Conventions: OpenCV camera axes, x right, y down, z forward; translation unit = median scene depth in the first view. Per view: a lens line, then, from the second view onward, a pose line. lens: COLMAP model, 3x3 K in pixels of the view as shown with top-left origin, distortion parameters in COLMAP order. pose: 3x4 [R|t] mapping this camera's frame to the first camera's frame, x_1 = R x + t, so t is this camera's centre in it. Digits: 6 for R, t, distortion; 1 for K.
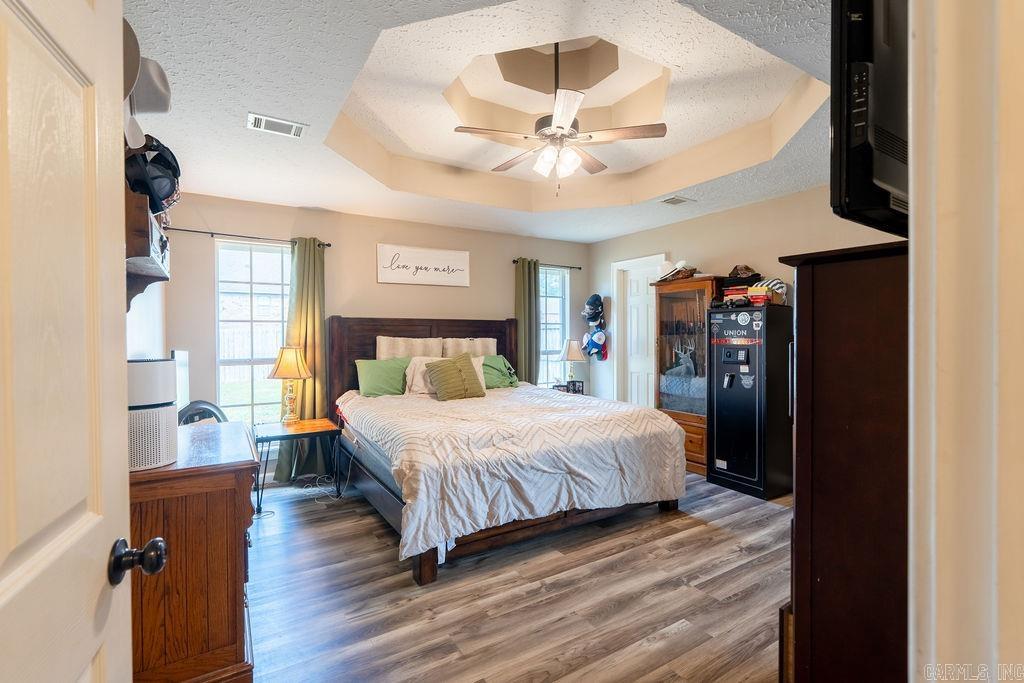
lens RADIAL K [[458.5, 0, 501.3], [0, 458.5, 340.2], [0, 0, 1]] dist [-0.000809, -0.000173]
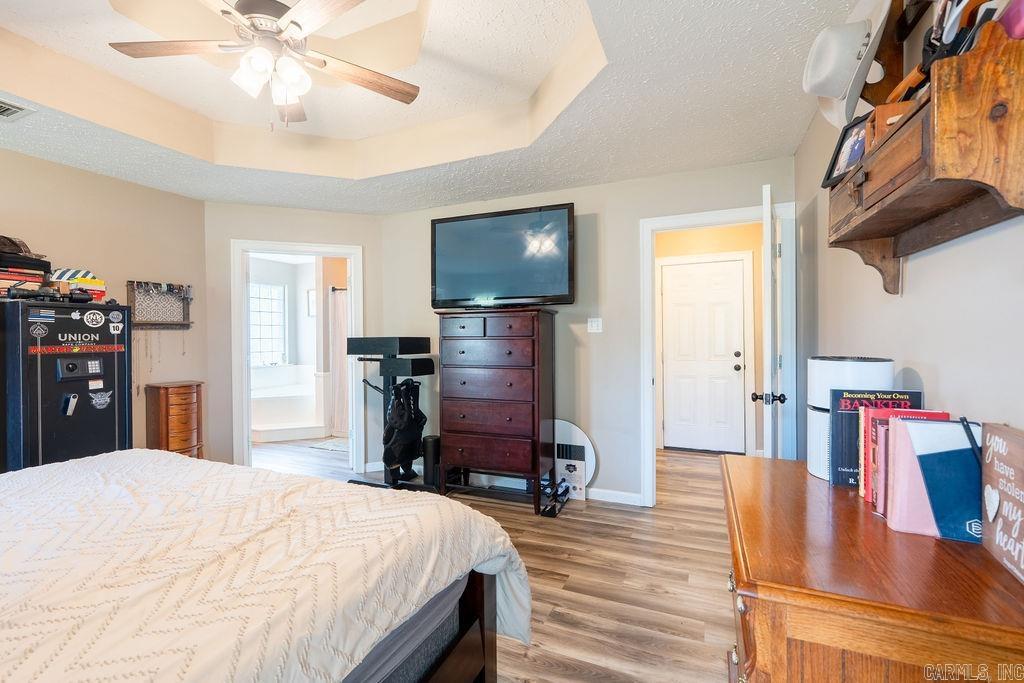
lens RADIAL K [[458.5, 0, 503.2], [0, 458.5, 339.0], [0, 0, 1]] dist [-0.000809, -0.000173]
pose [[-0.572550, 0.004114, 0.819860, -0.485764], [0.018564, 0.999796, 0.007947, -0.006822], [-0.819660, 0.019770, -0.572509, 0.879113]]
